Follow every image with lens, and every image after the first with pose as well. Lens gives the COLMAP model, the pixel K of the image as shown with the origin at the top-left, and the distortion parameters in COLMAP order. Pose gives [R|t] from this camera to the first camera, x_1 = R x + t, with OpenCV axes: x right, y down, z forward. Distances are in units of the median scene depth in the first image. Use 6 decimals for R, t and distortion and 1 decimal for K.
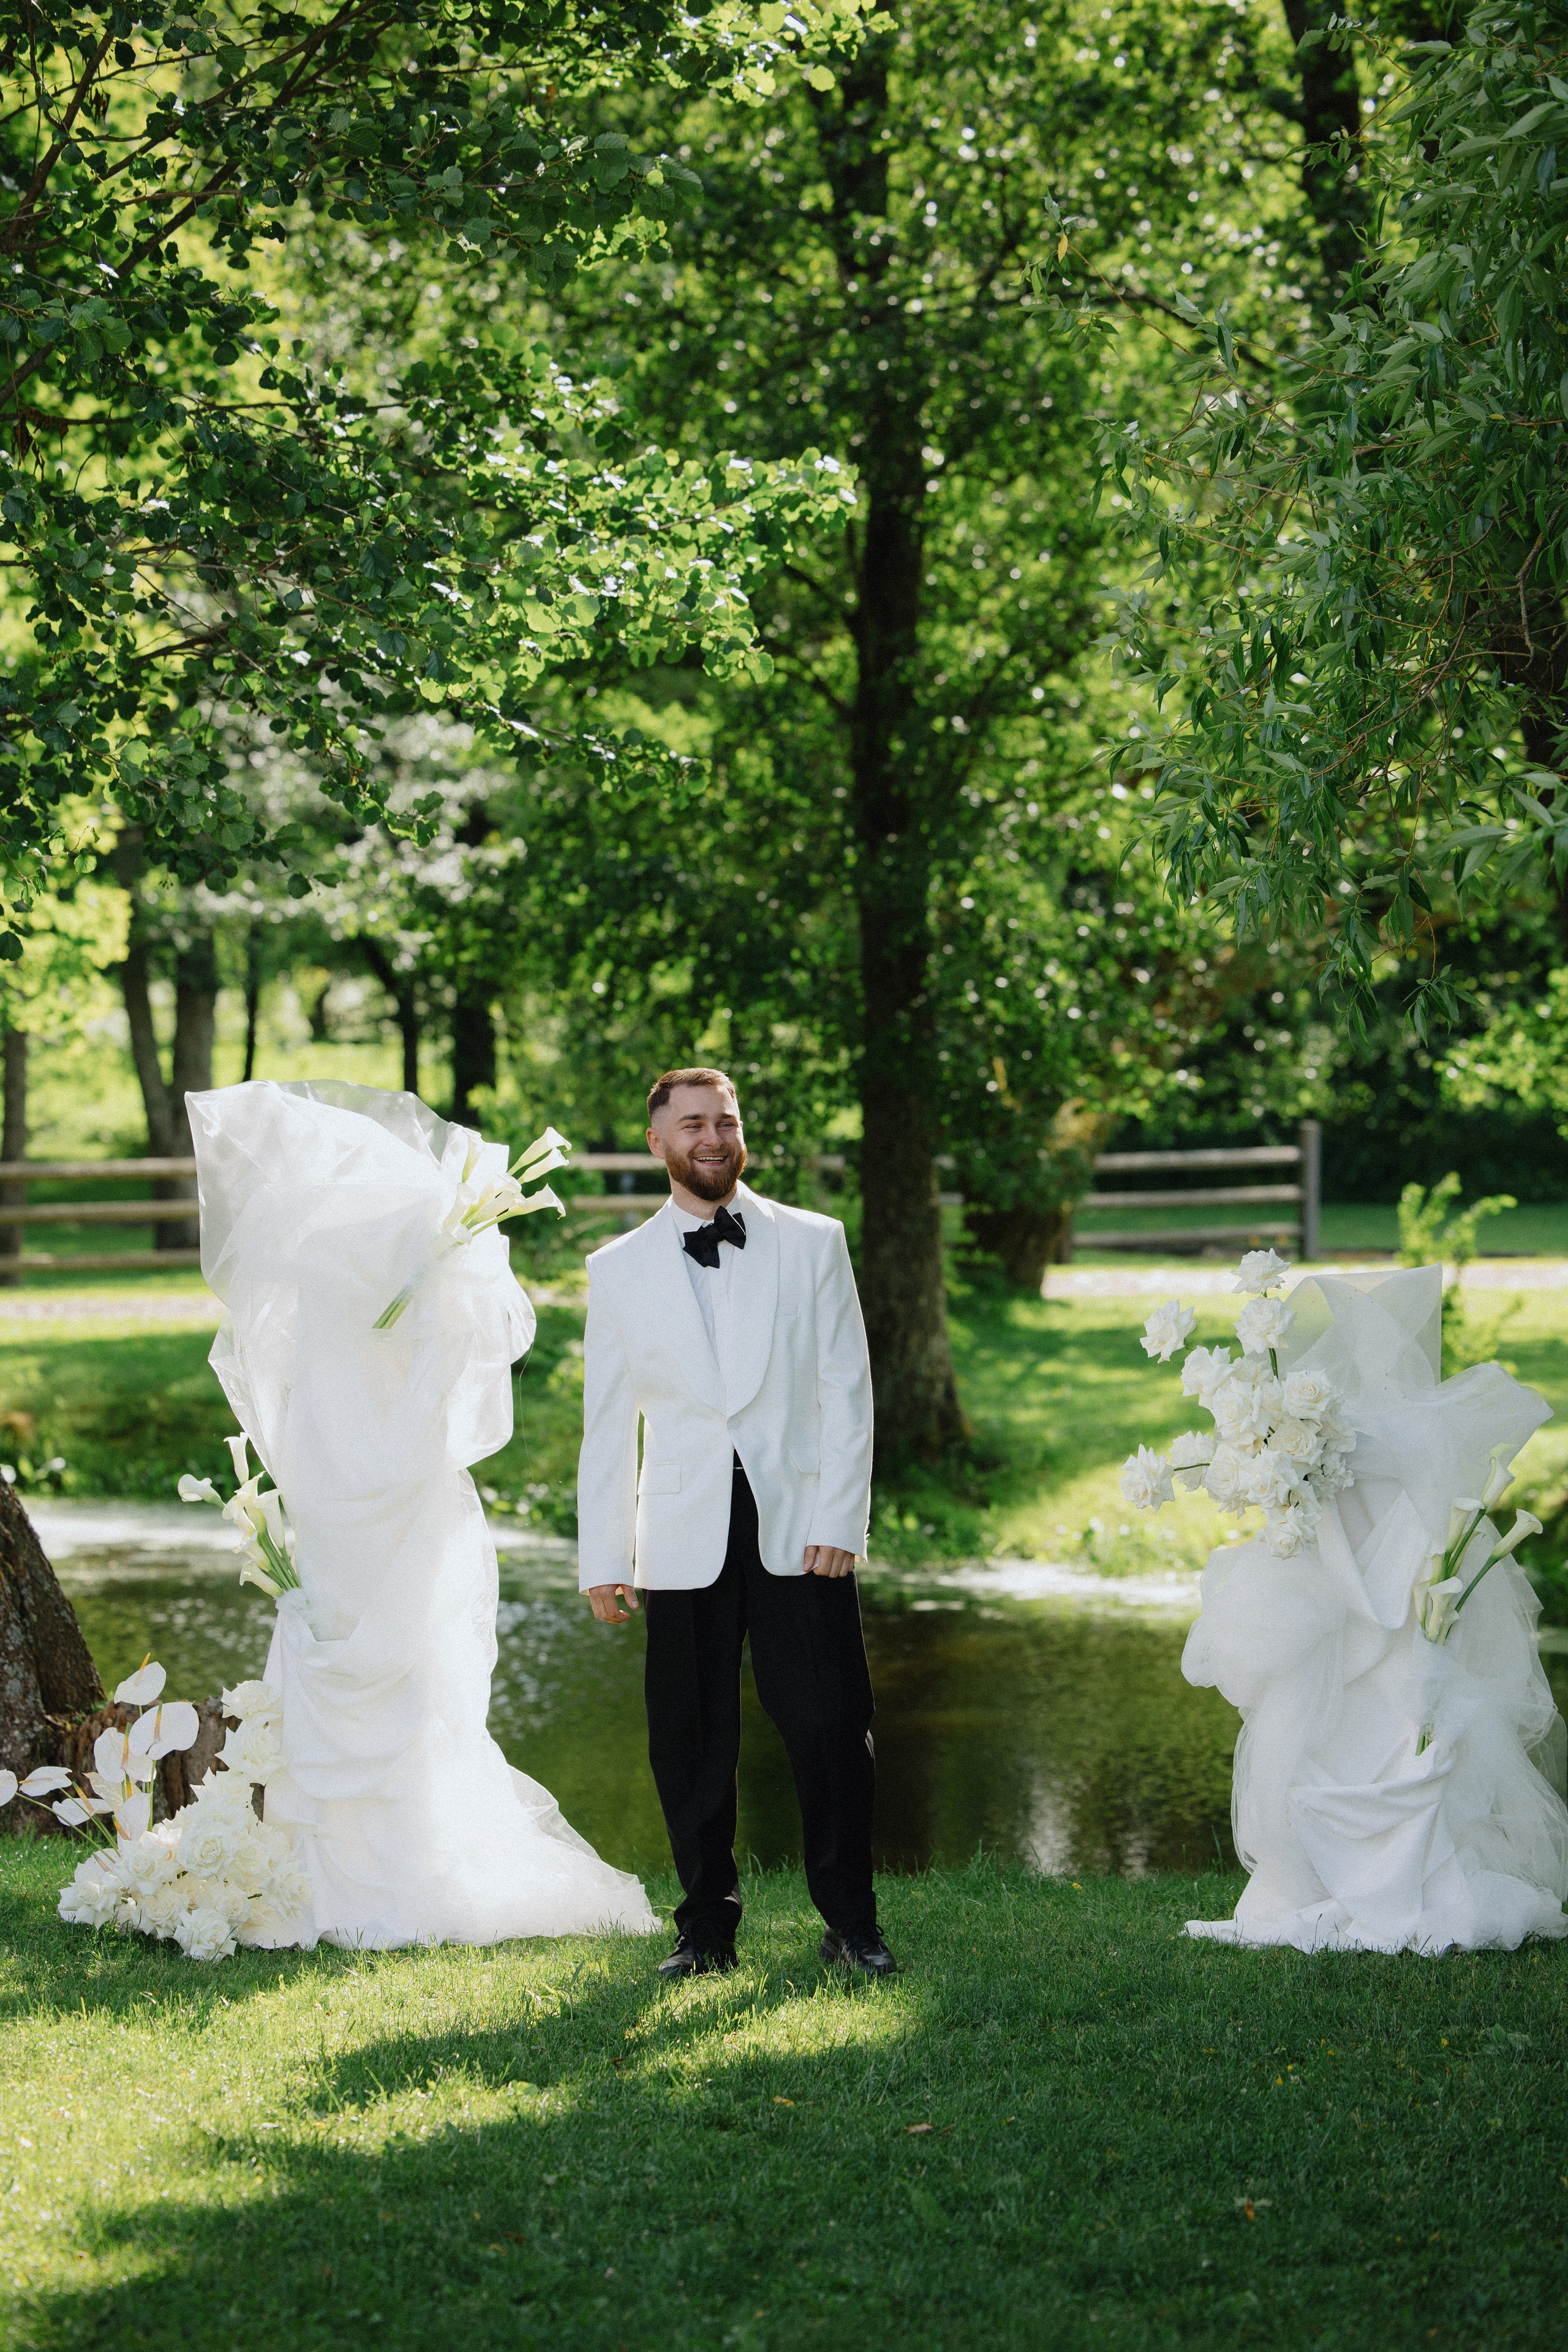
lens RADIAL K [[6739.8, 0, 784.0], [0, 6739.8, 1176.0], [0, 0, 1]] dist [0.159653, 0.490422]
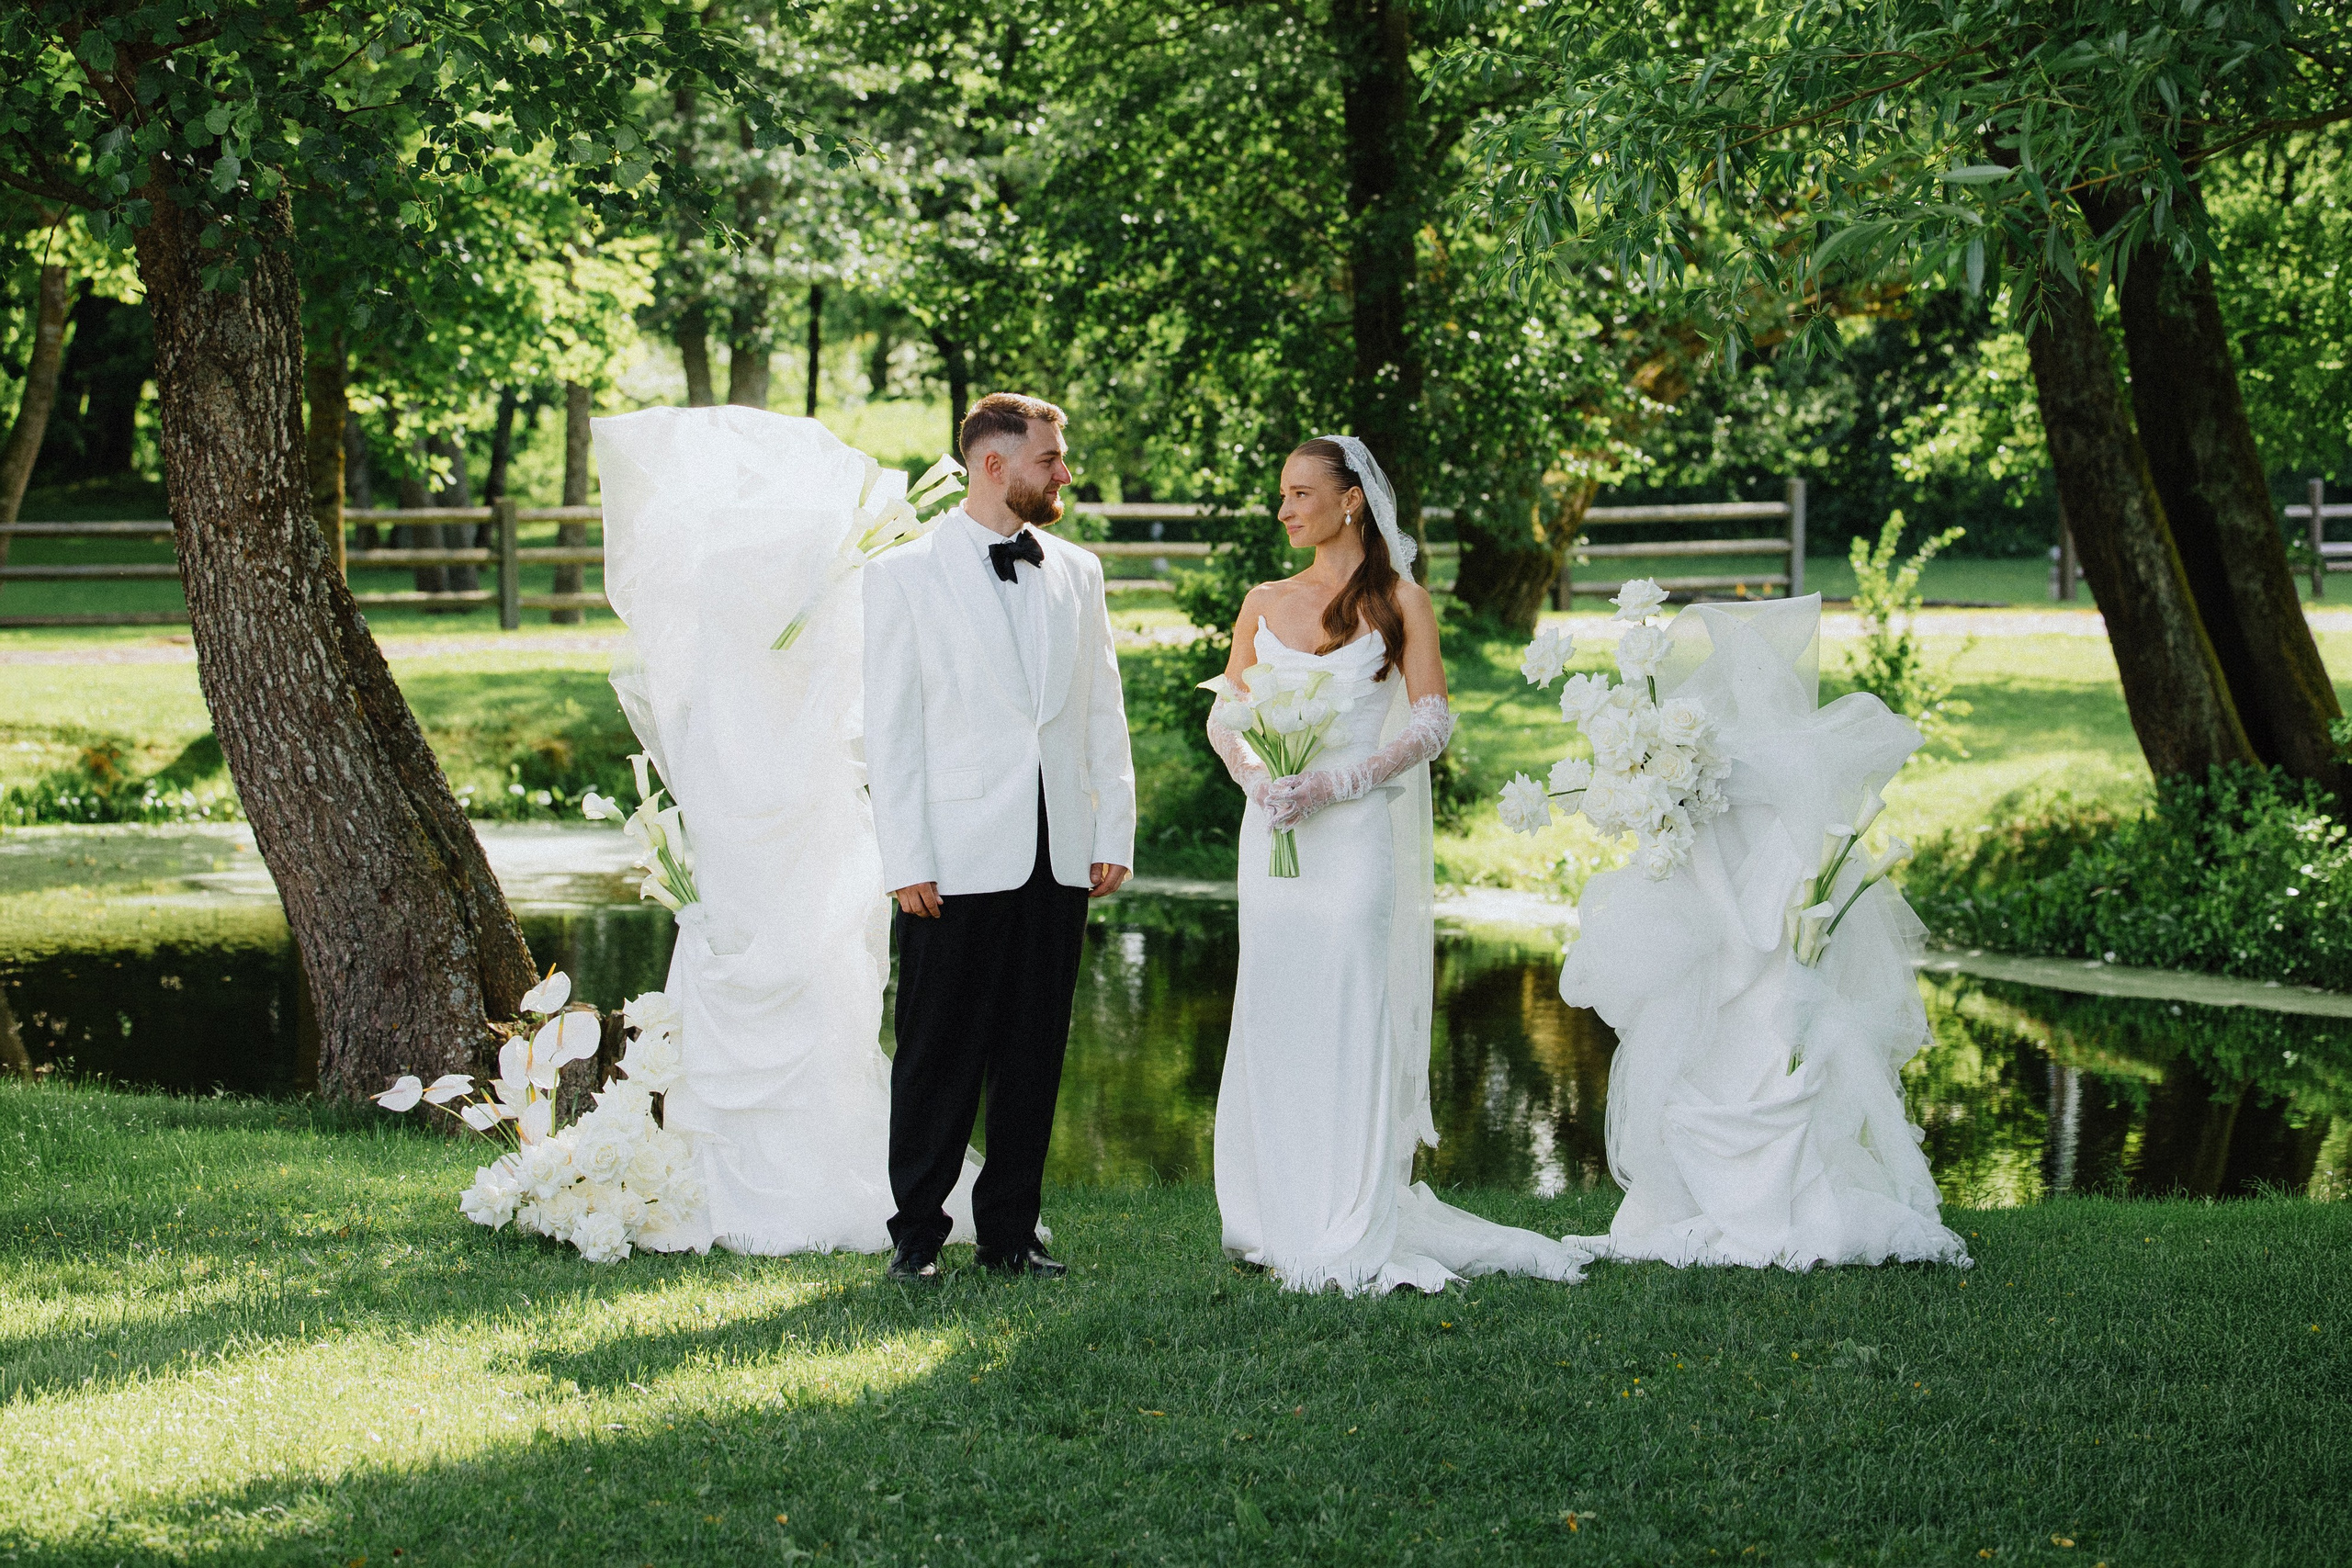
lens RADIAL K [[6314.7, 0, 1101.1], [0, 6314.7, 580.6], [0, 0, 1]] dist [-0.179949, -1.182700]
pose [[0.999346, 0.007578, -0.035364, 0.022643], [-0.007287, 0.999939, 0.008336, 0.003828], [0.035425, -0.008073, 0.999340, 0.047683]]
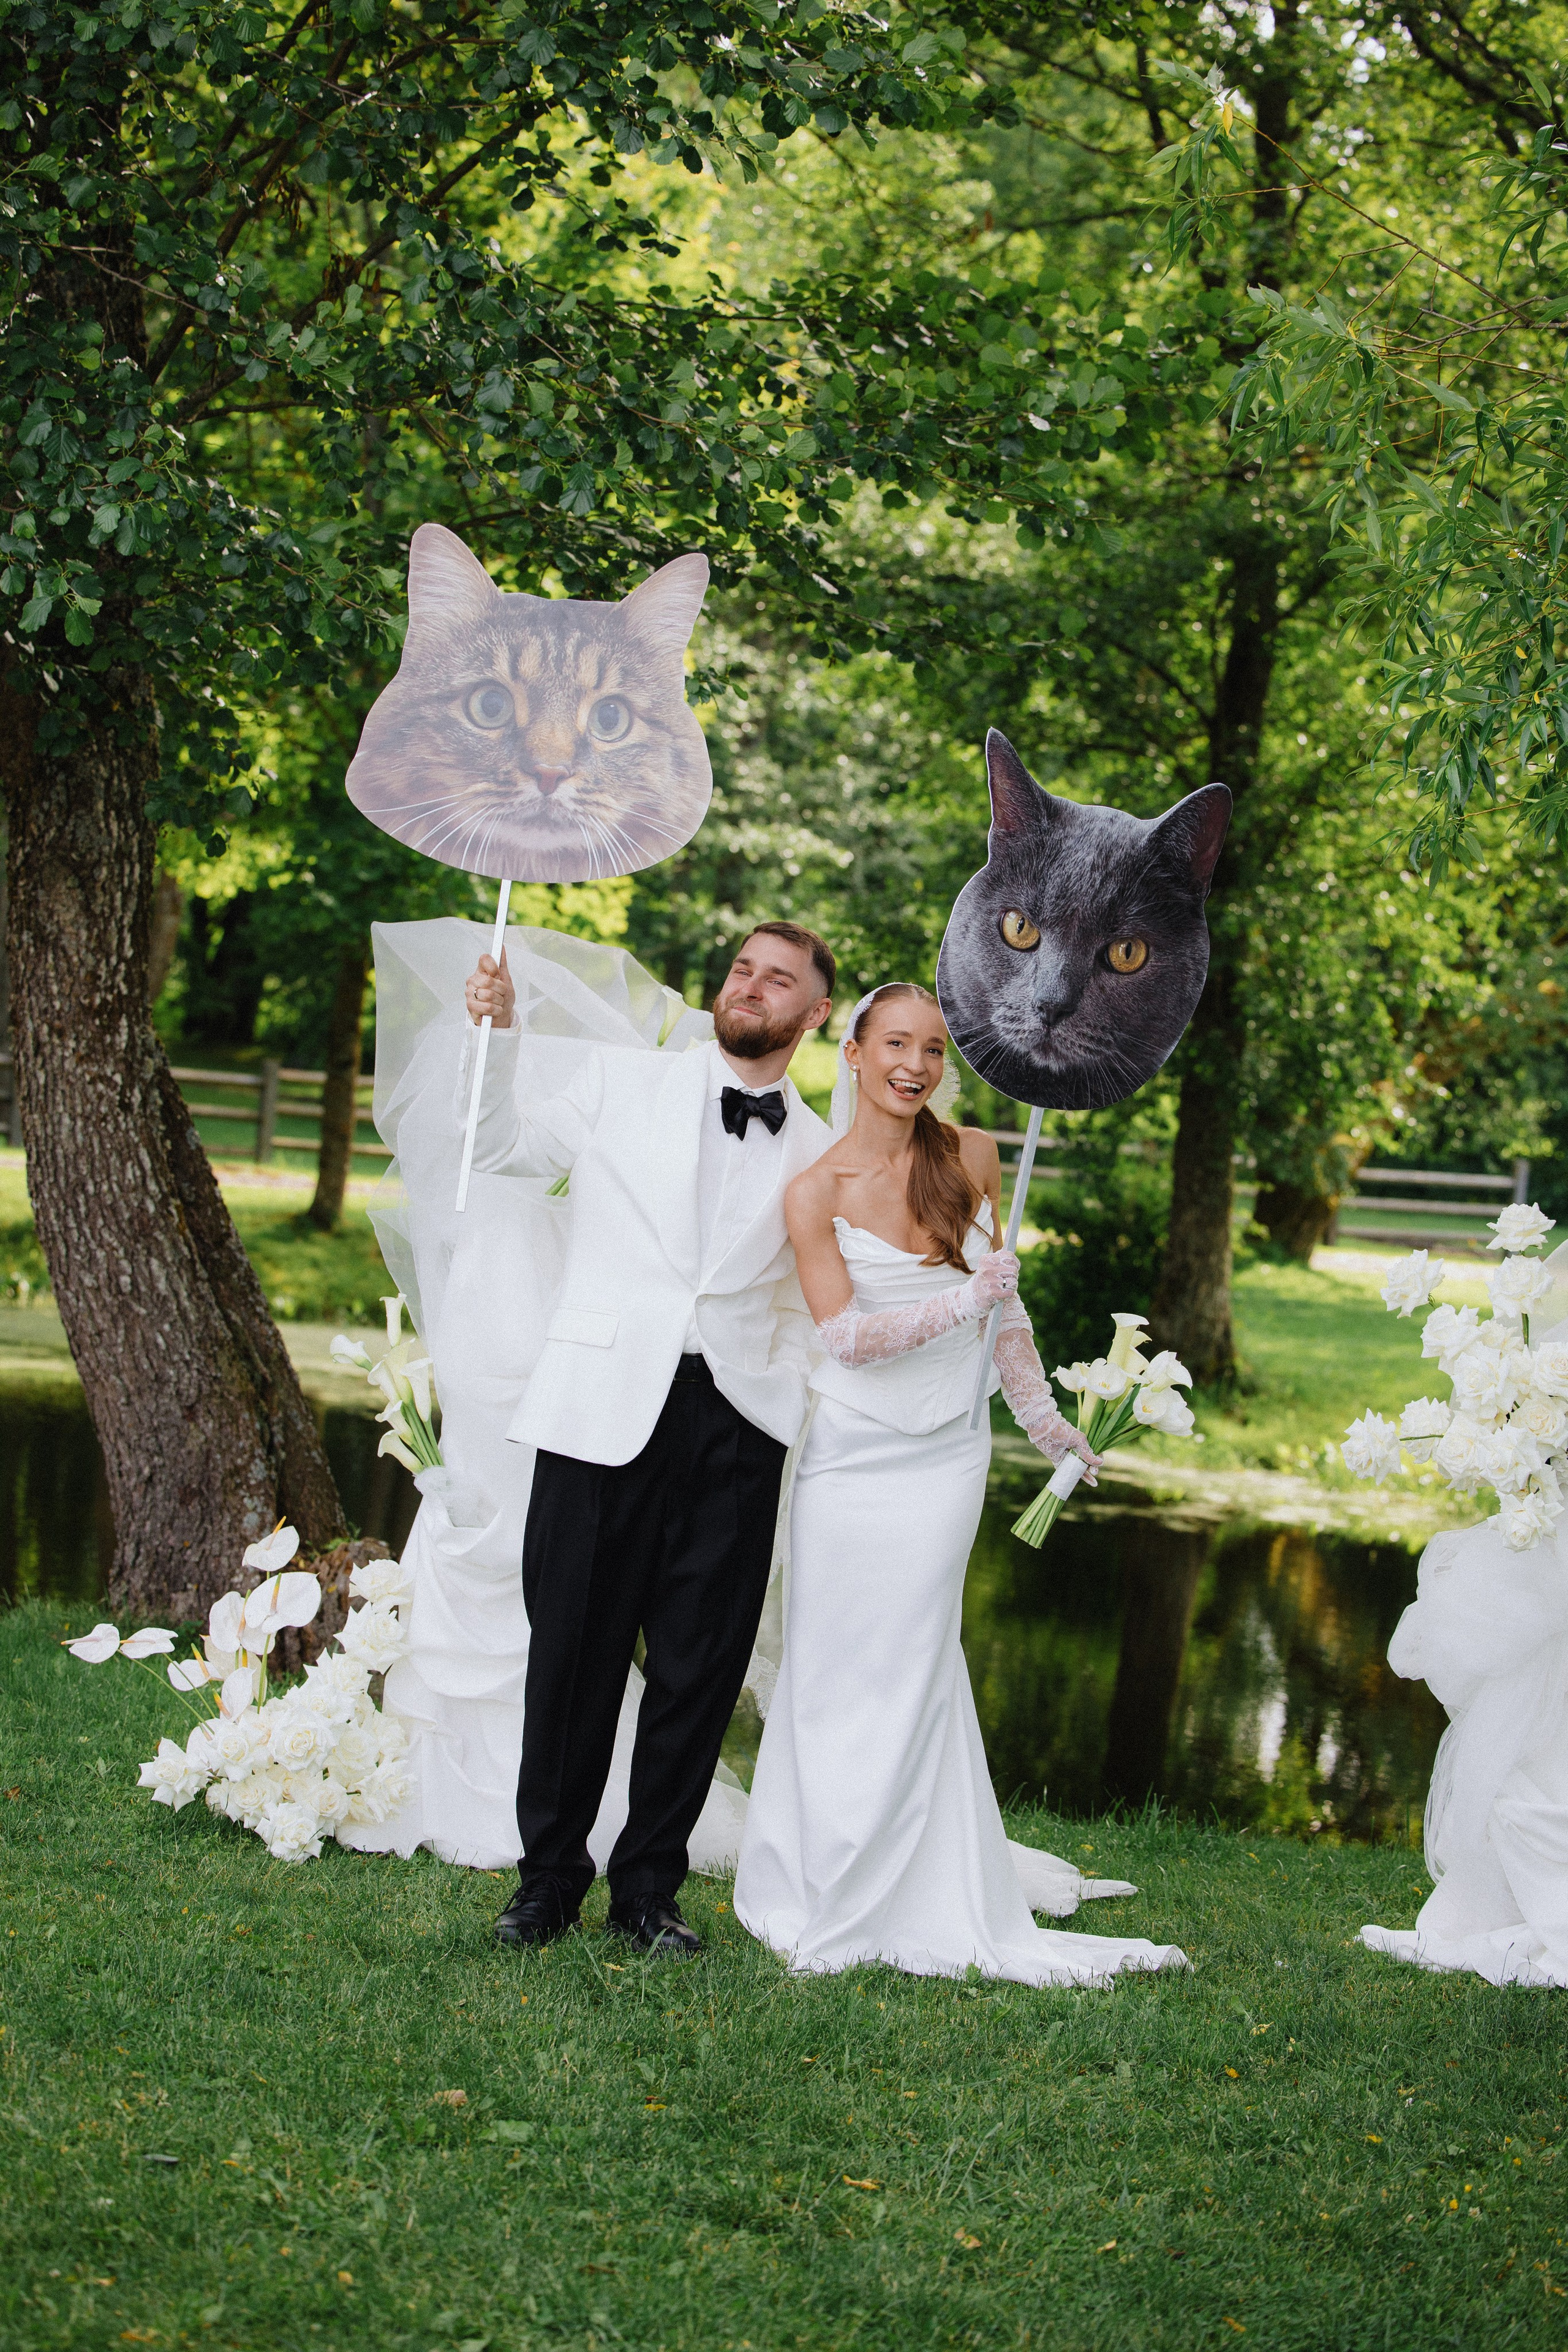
lens RADIAL K [[4647.7, 0, 784.0], [0, 4647.7, 1176.0], [0, 0, 1]] dist [-0.290744, 0.207310]
pose [[0.992111, 0.098640, -0.077375, 0.019821], [-0.098302, 0.995123, 0.008169, 0.011828], [0.077804, -0.000498, 0.996969, 0.373120]]
